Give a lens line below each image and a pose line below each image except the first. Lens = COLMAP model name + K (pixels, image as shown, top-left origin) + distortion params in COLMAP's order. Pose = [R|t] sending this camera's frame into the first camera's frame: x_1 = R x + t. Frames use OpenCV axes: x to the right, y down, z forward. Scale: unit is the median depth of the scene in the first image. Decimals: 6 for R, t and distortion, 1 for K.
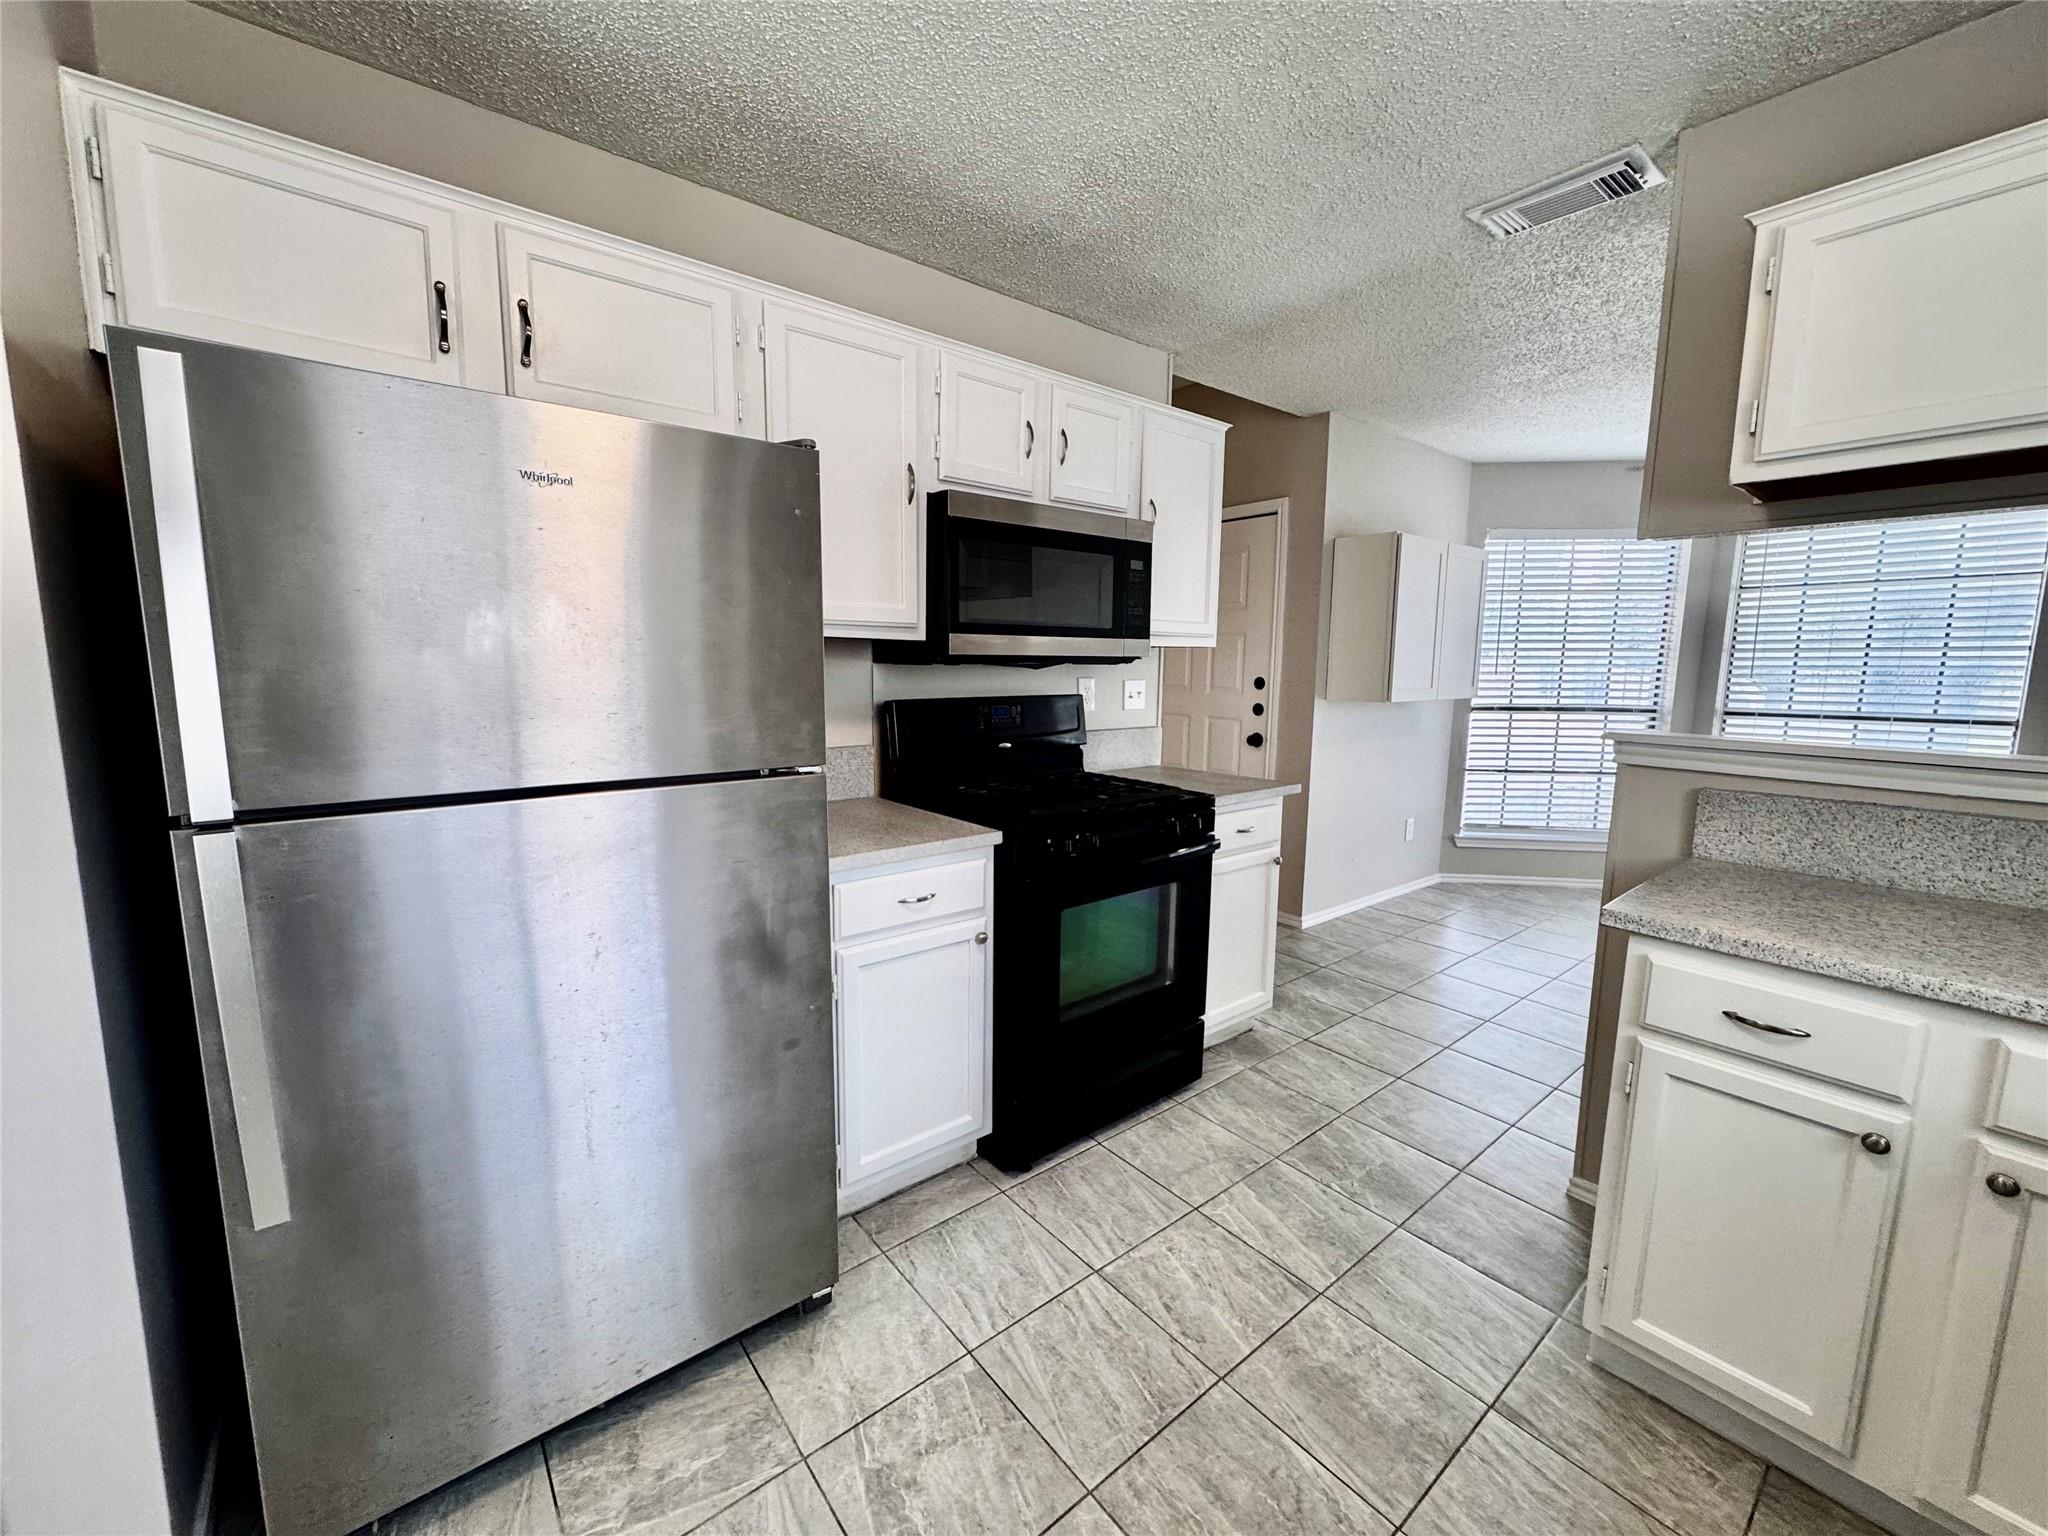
lens RADIAL K [[811.1, 0, 1022.0], [0, 811.1, 767.2], [0, 0, 1]] dist [-0.002213, 0.000522]
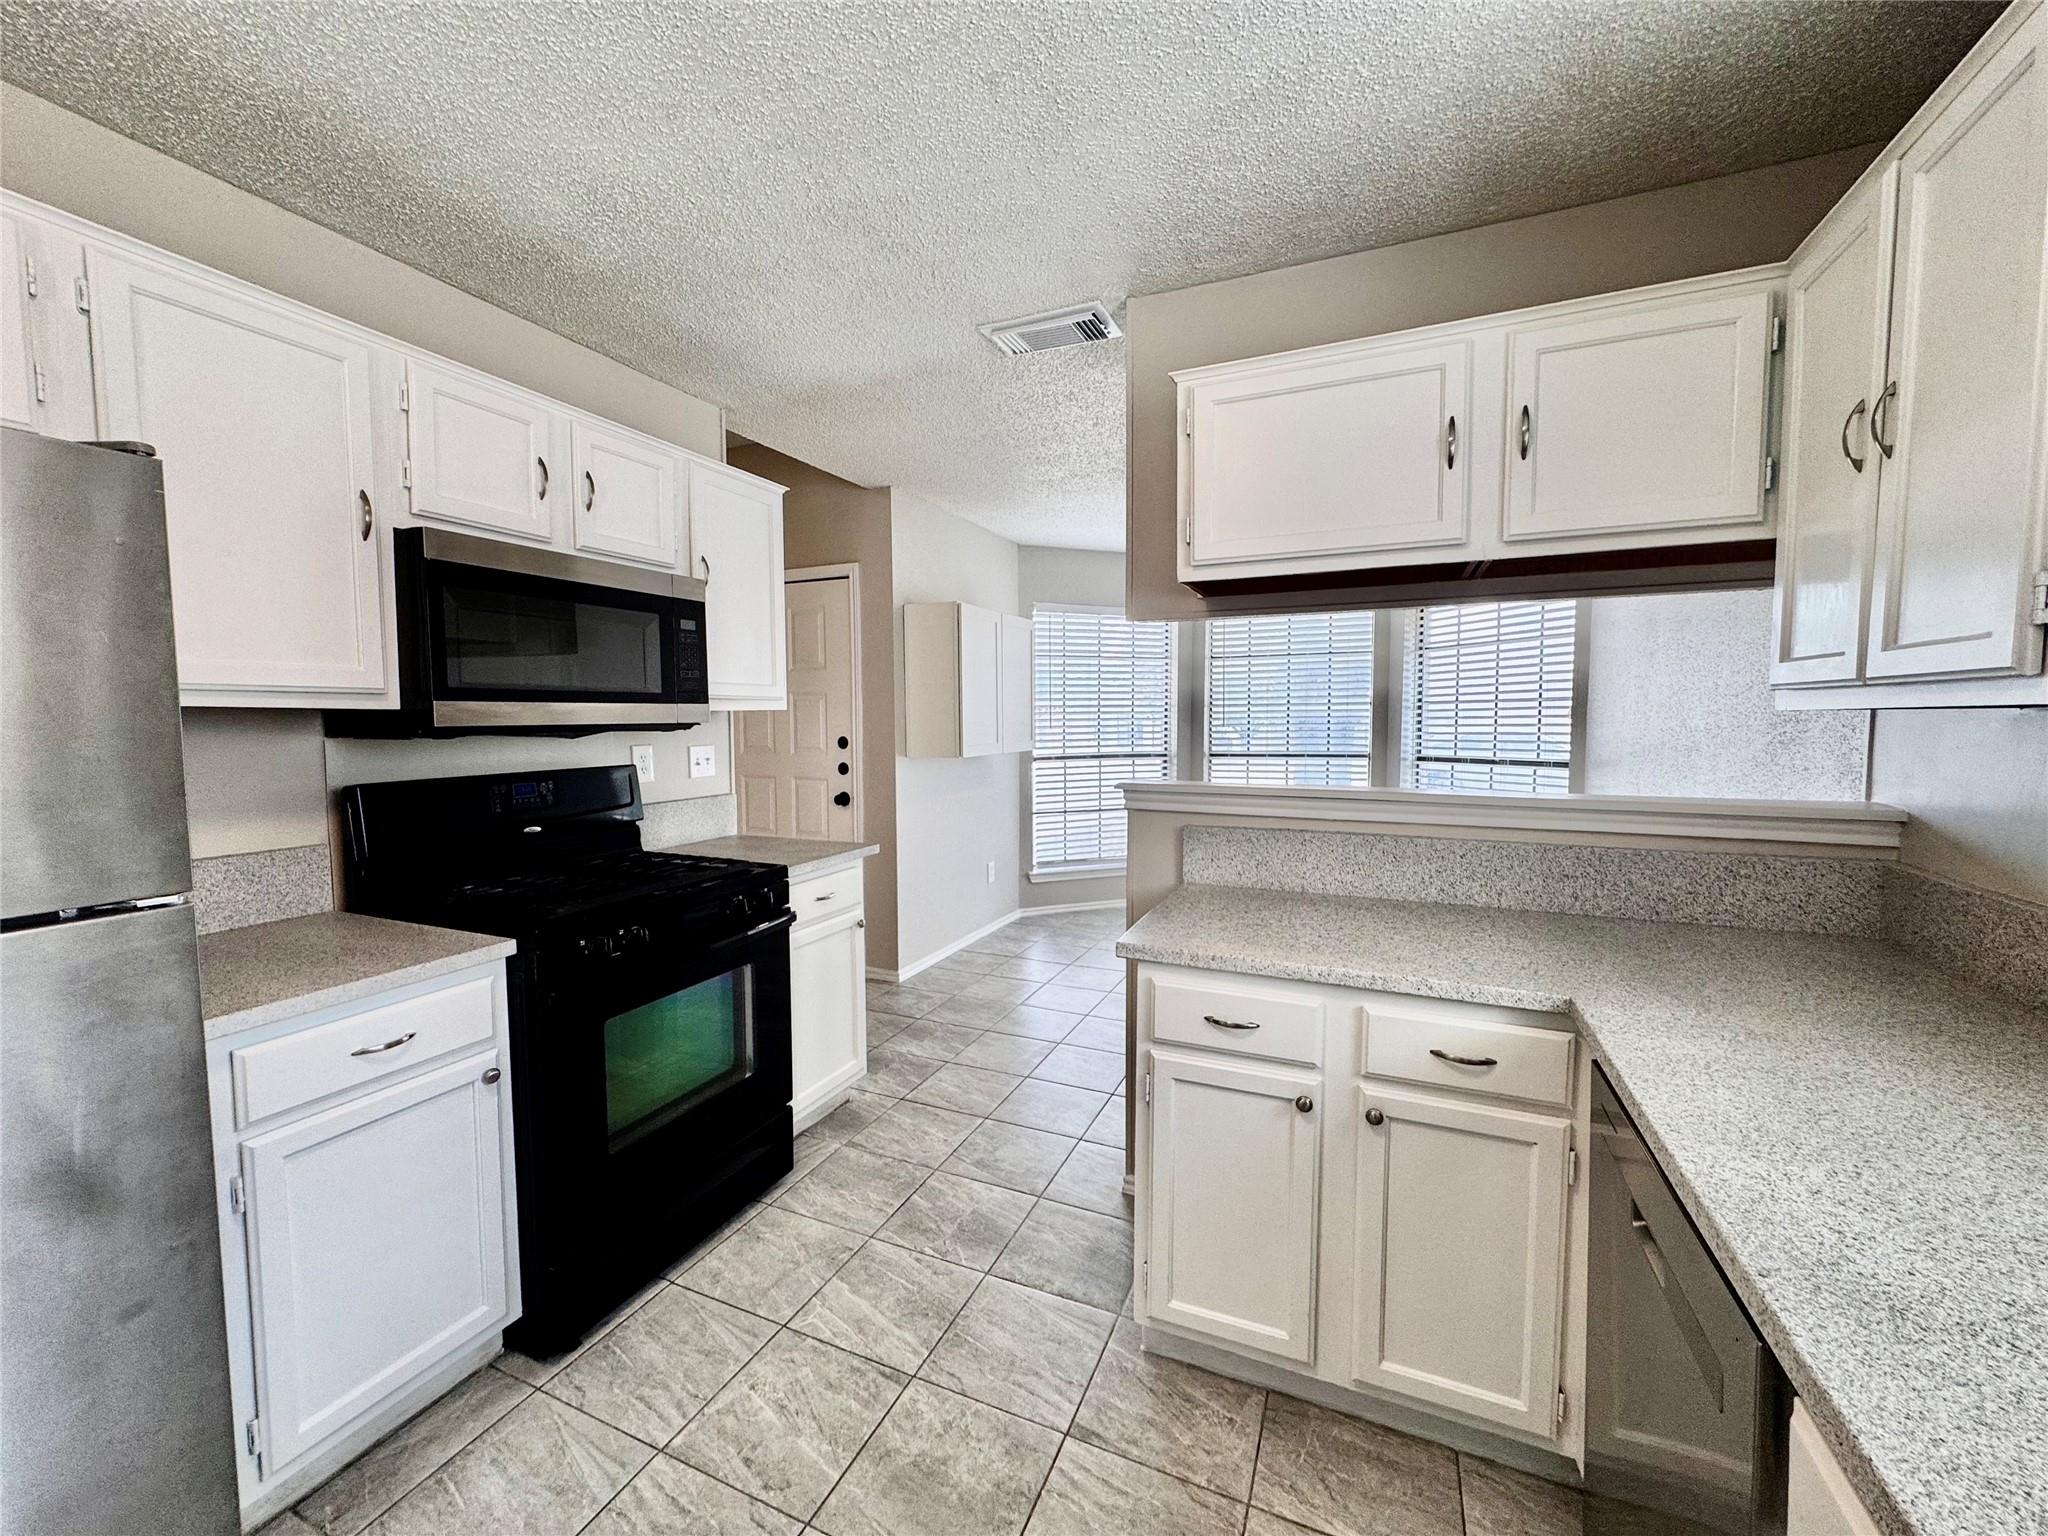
lens RADIAL K [[811.1, 0, 1022.5], [0, 811.1, 766.7], [0, 0, 1]] dist [-0.002213, 0.000522]
pose [[0.888455, -0.042383, 0.457002, 0.062082], [0.072849, 0.996127, -0.049243, -0.017162], [-0.453145, 0.077042, 0.888101, 0.019709]]
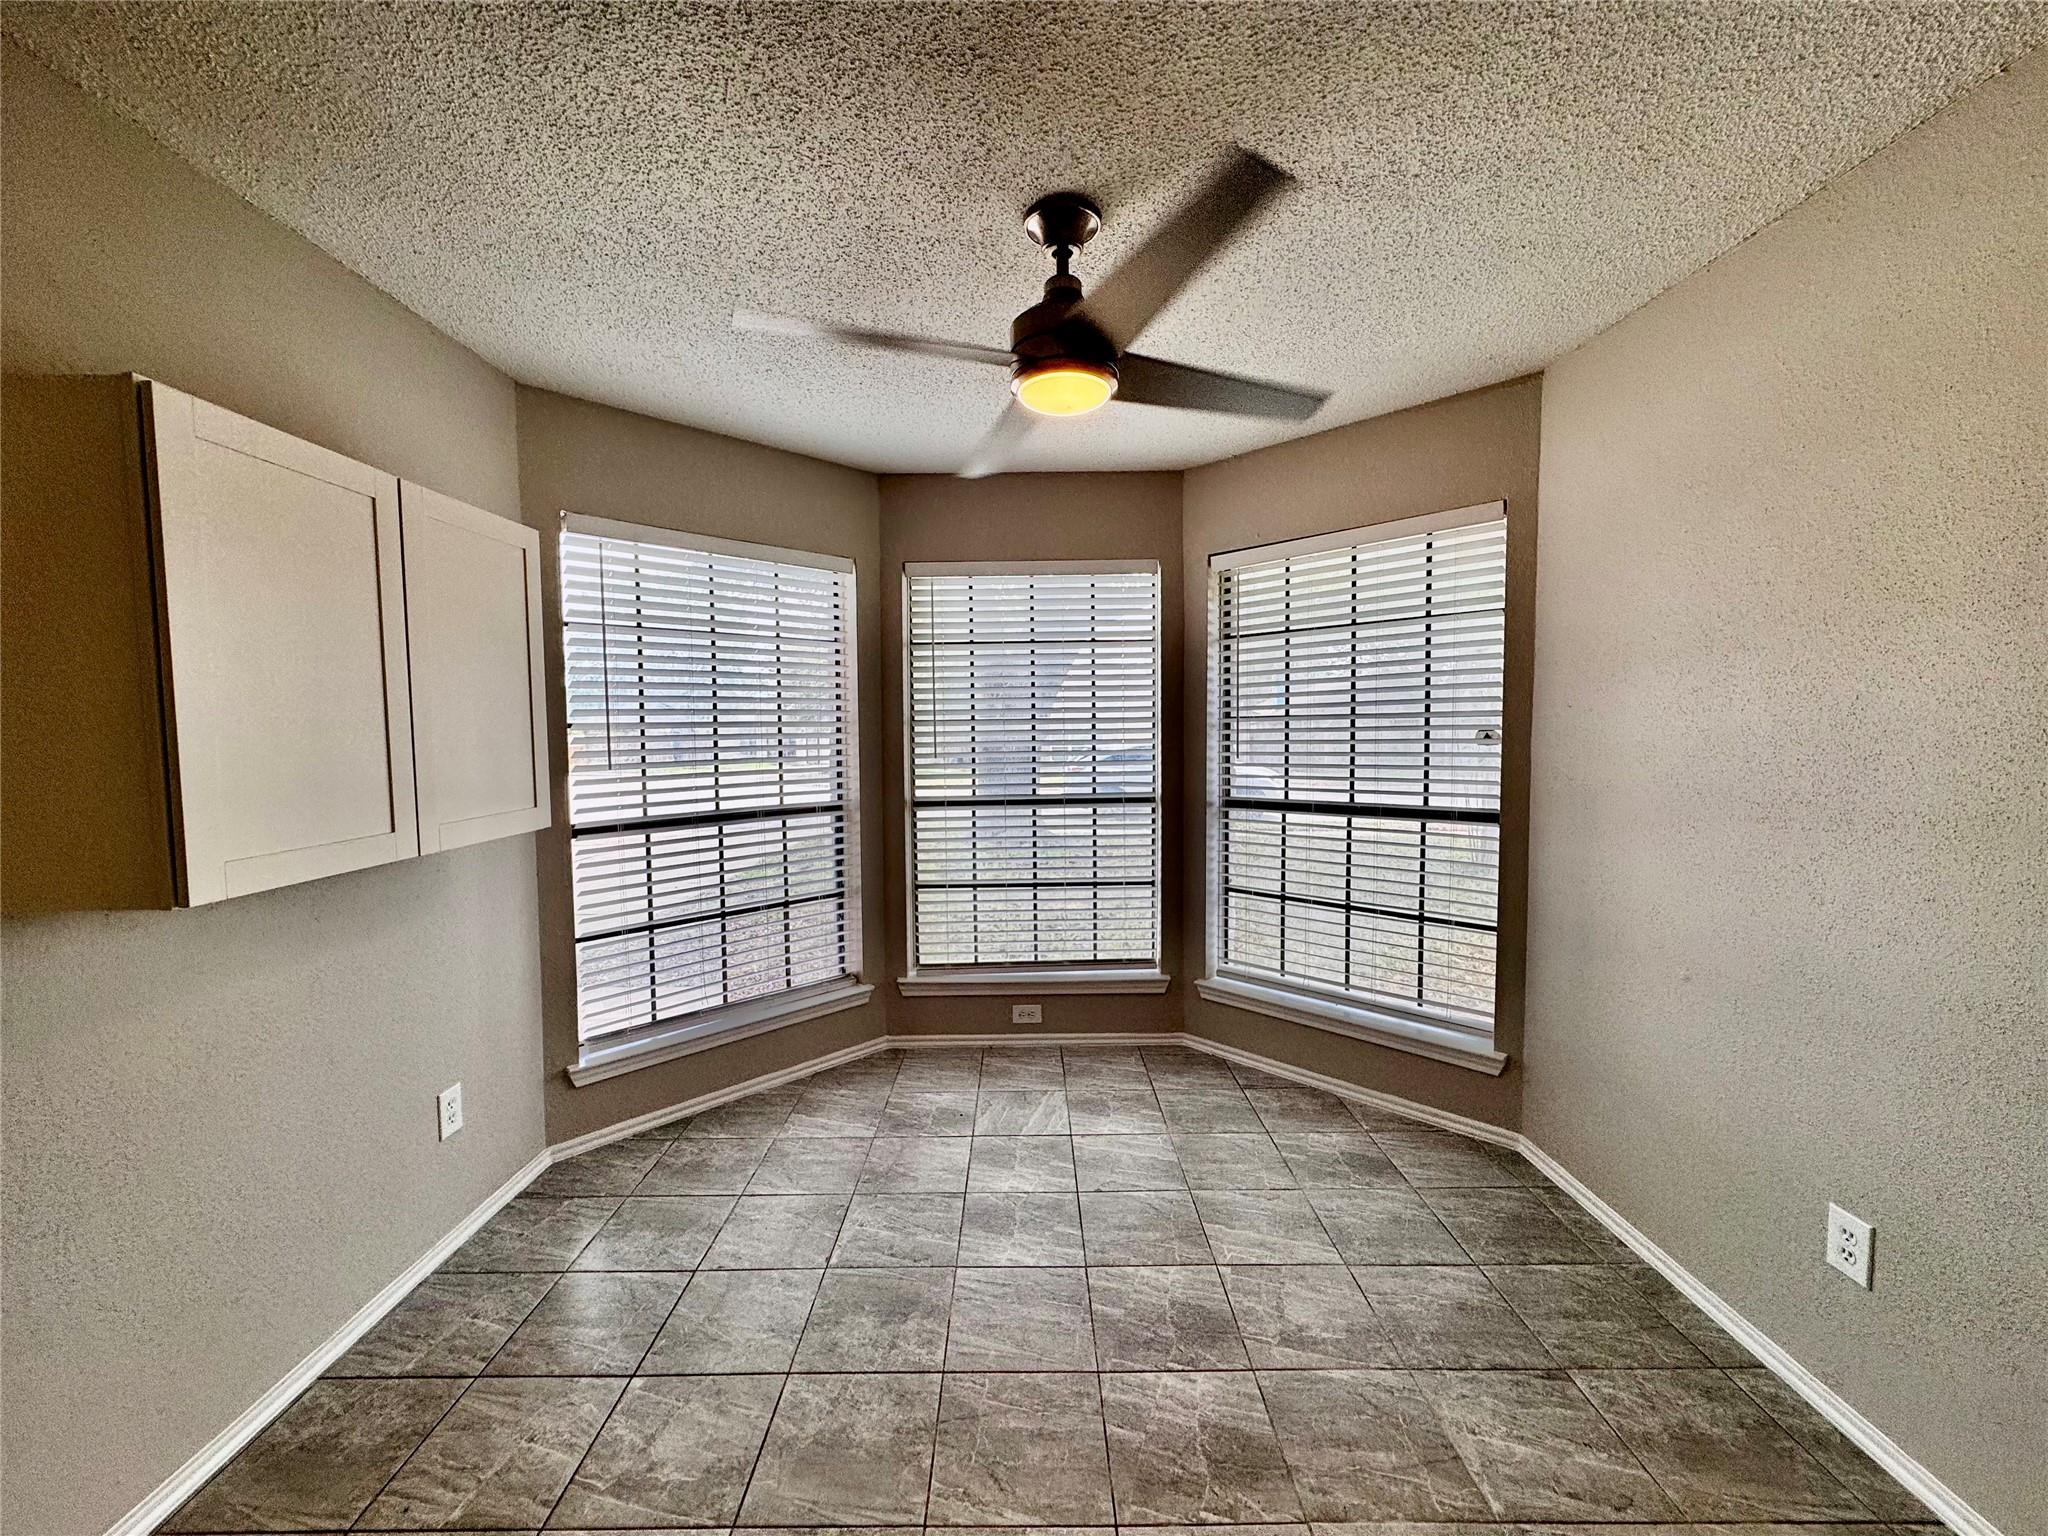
lens RADIAL K [[811.1, 0, 1017.7], [0, 811.1, 770.0], [0, 0, 1]] dist [-0.002213, 0.000522]
pose [[0.624599, -0.054905, 0.779013, 0.764758], [0.116816, 0.992871, -0.023683, -0.159876], [-0.772159, 0.105794, 0.626560, 1.009802]]
